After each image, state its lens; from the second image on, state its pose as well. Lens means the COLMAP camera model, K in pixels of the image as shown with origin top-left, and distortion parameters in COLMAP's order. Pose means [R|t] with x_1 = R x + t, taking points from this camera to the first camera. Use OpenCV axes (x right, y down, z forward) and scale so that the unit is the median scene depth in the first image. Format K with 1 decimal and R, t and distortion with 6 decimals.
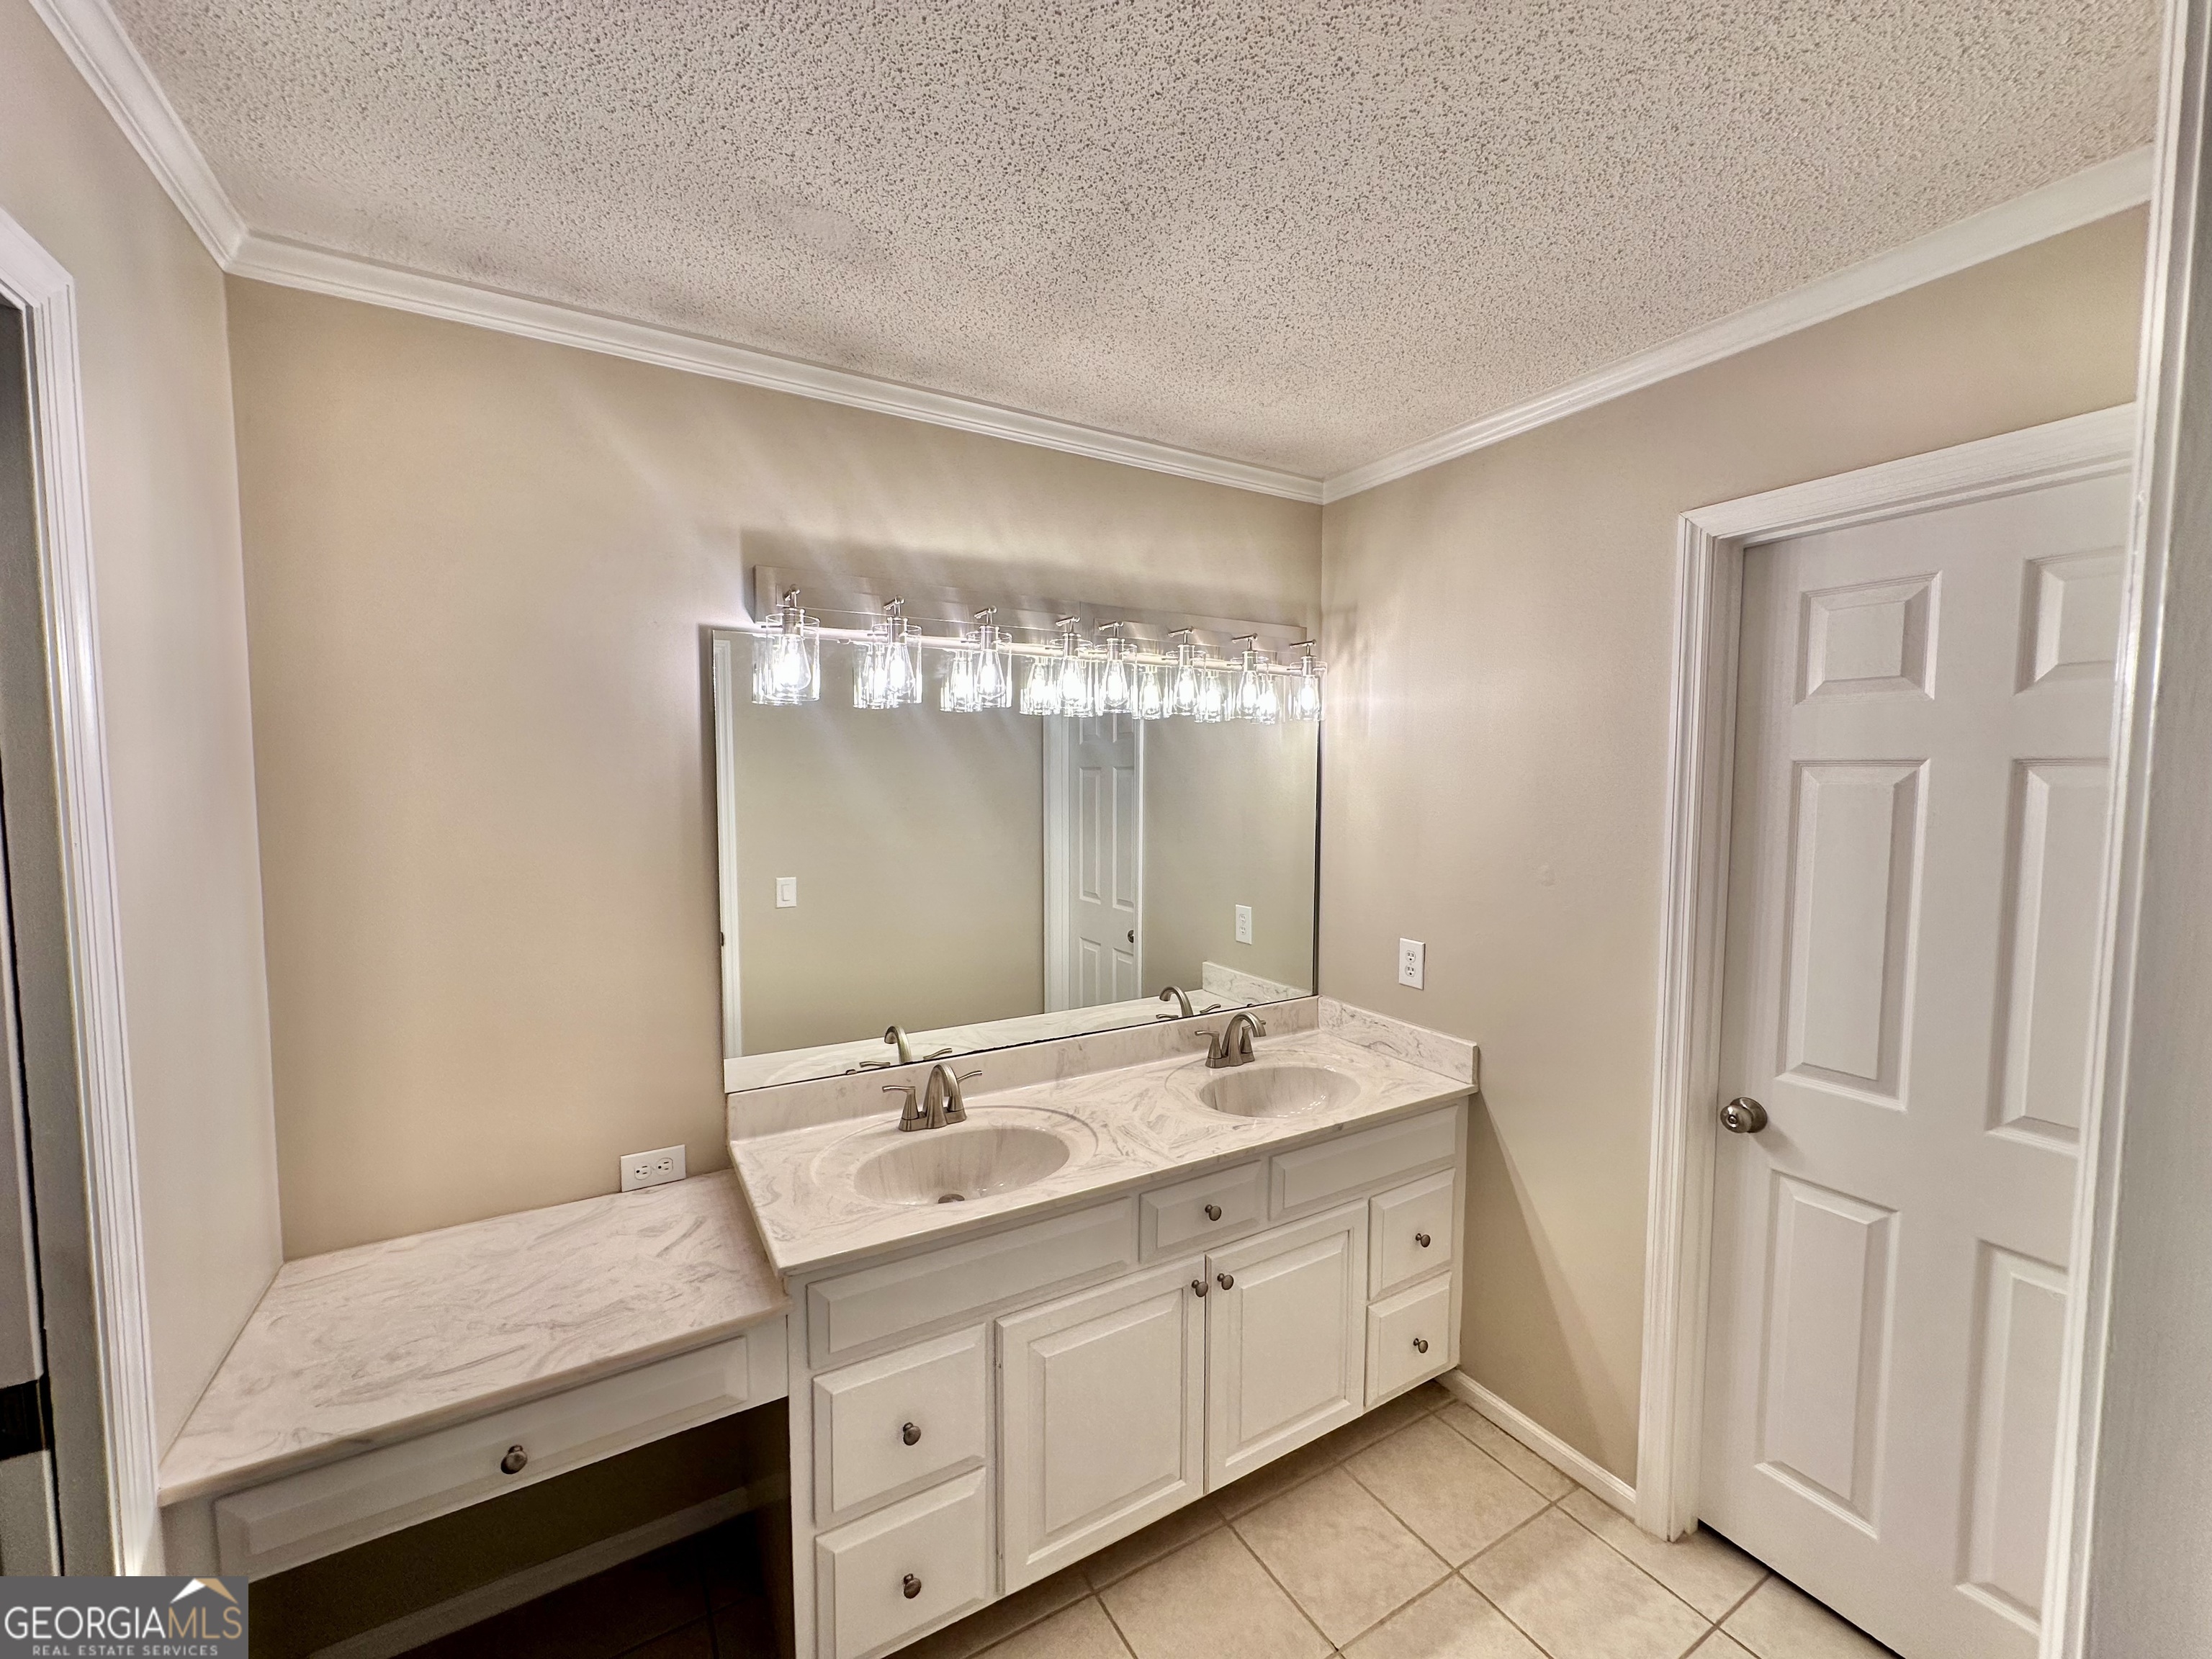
lens RADIAL K [[881.2, 0, 1106.0], [0, 881.2, 829.5], [0, 0, 1]] dist [-0.001165, -0.000201]
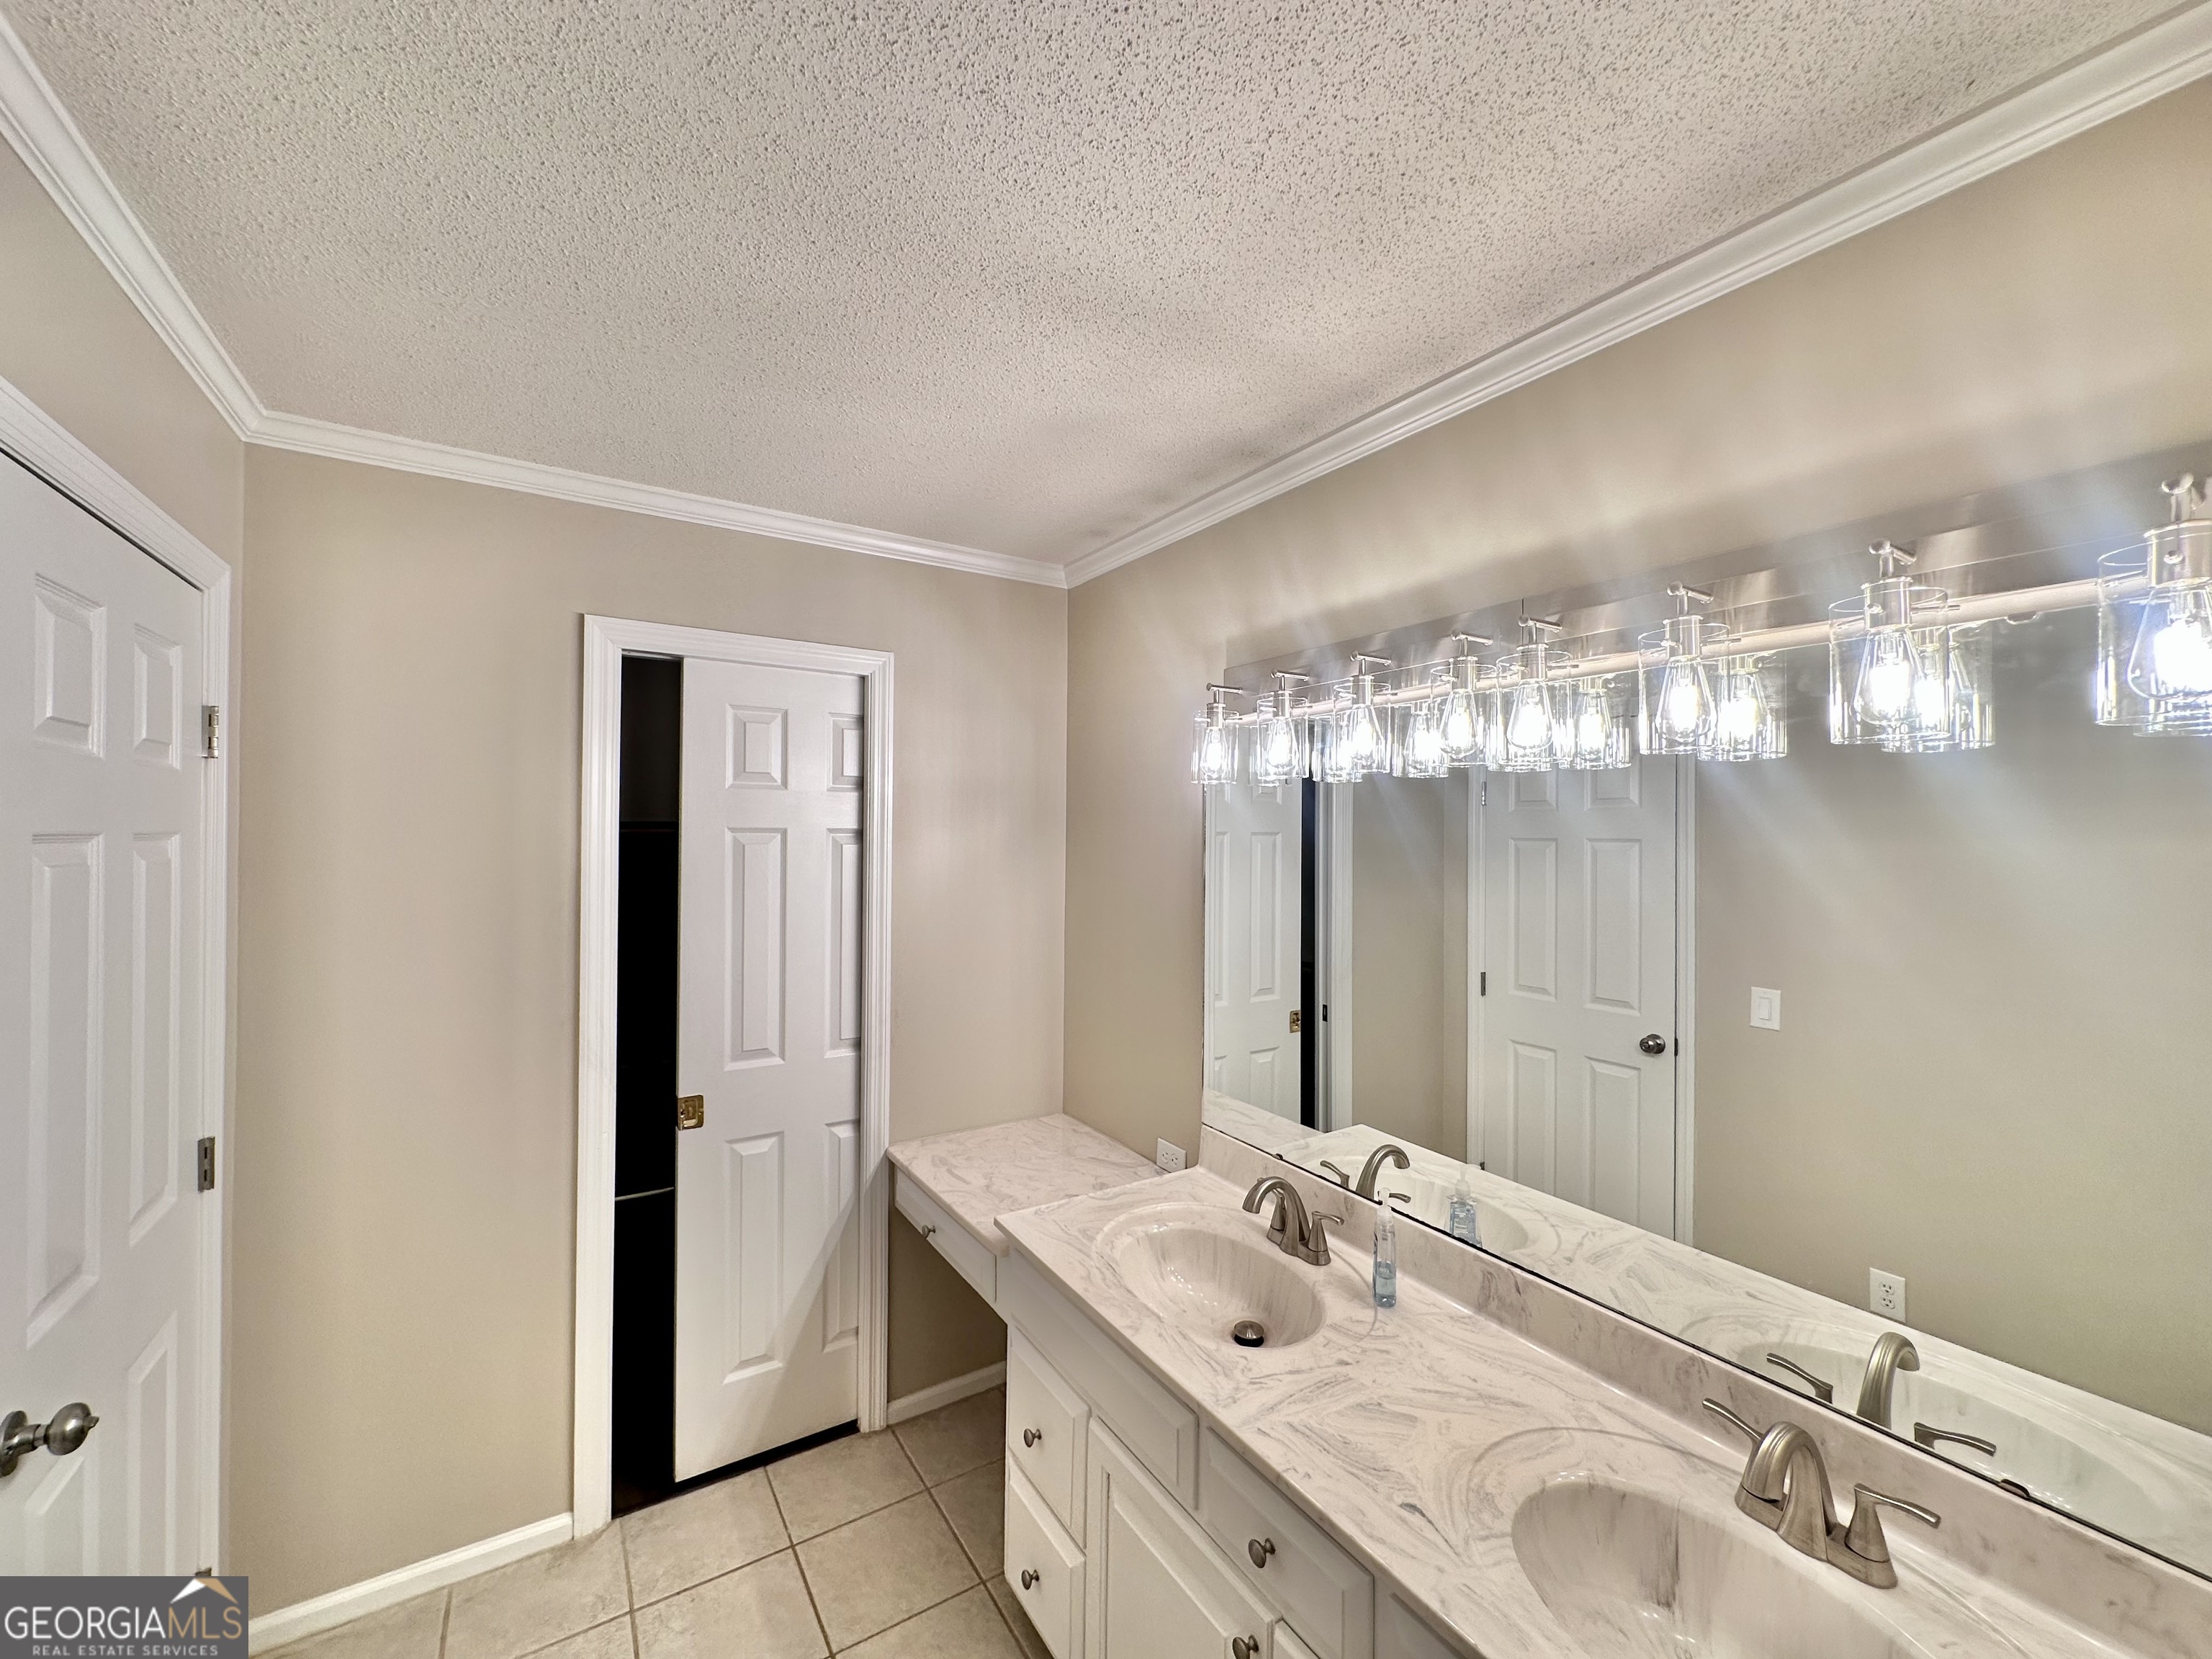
lens RADIAL K [[880.4, 0, 1107.5], [0, 880.4, 832.1], [0, 0, 1]] dist [-0.002045, 0.000298]
pose [[0.040122, 0.001046, -0.999194, 0.670249], [-0.071085, 0.997469, -0.001810, -0.068295], [0.996663, 0.071100, 0.040095, 0.733384]]
